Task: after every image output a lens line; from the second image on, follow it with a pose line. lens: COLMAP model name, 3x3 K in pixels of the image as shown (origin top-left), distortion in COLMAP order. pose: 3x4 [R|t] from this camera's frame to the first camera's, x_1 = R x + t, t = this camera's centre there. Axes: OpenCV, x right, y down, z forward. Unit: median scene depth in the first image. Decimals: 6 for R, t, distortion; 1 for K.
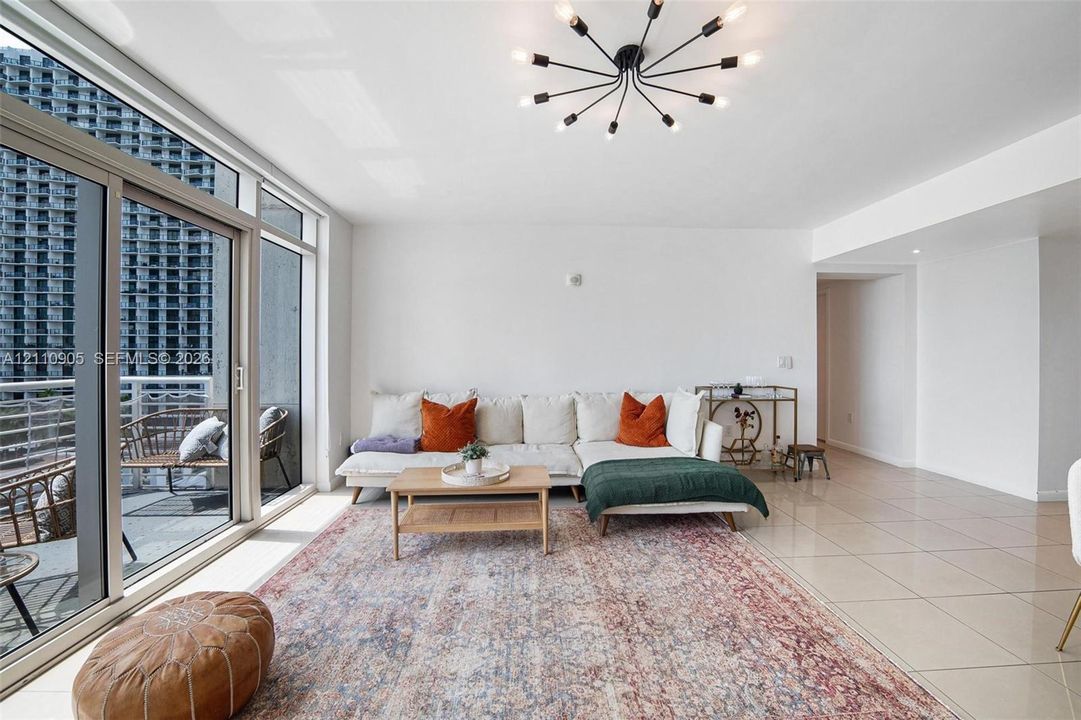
lens RADIAL K [[461.9, 0, 535.2], [0, 461.9, 357.6], [0, 0, 1]] dist [-0.026270, 0.000241]
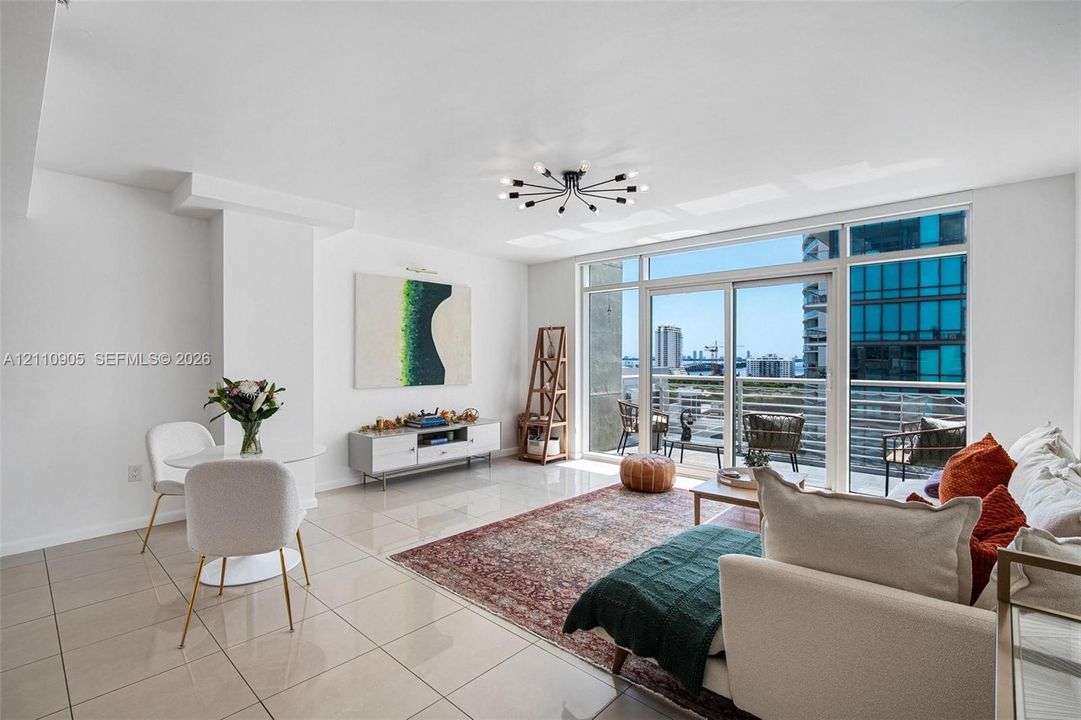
lens RADIAL K [[486.7, 0, 537.0], [0, 486.7, 356.2], [0, 0, 1]] dist [-0.001085, 0.000042]
pose [[-0.720130, -0.003707, -0.693829, 1.362177], [-0.005977, 0.999982, 0.000861, -0.041342], [0.693813, 0.004767, -0.720139, 1.985405]]
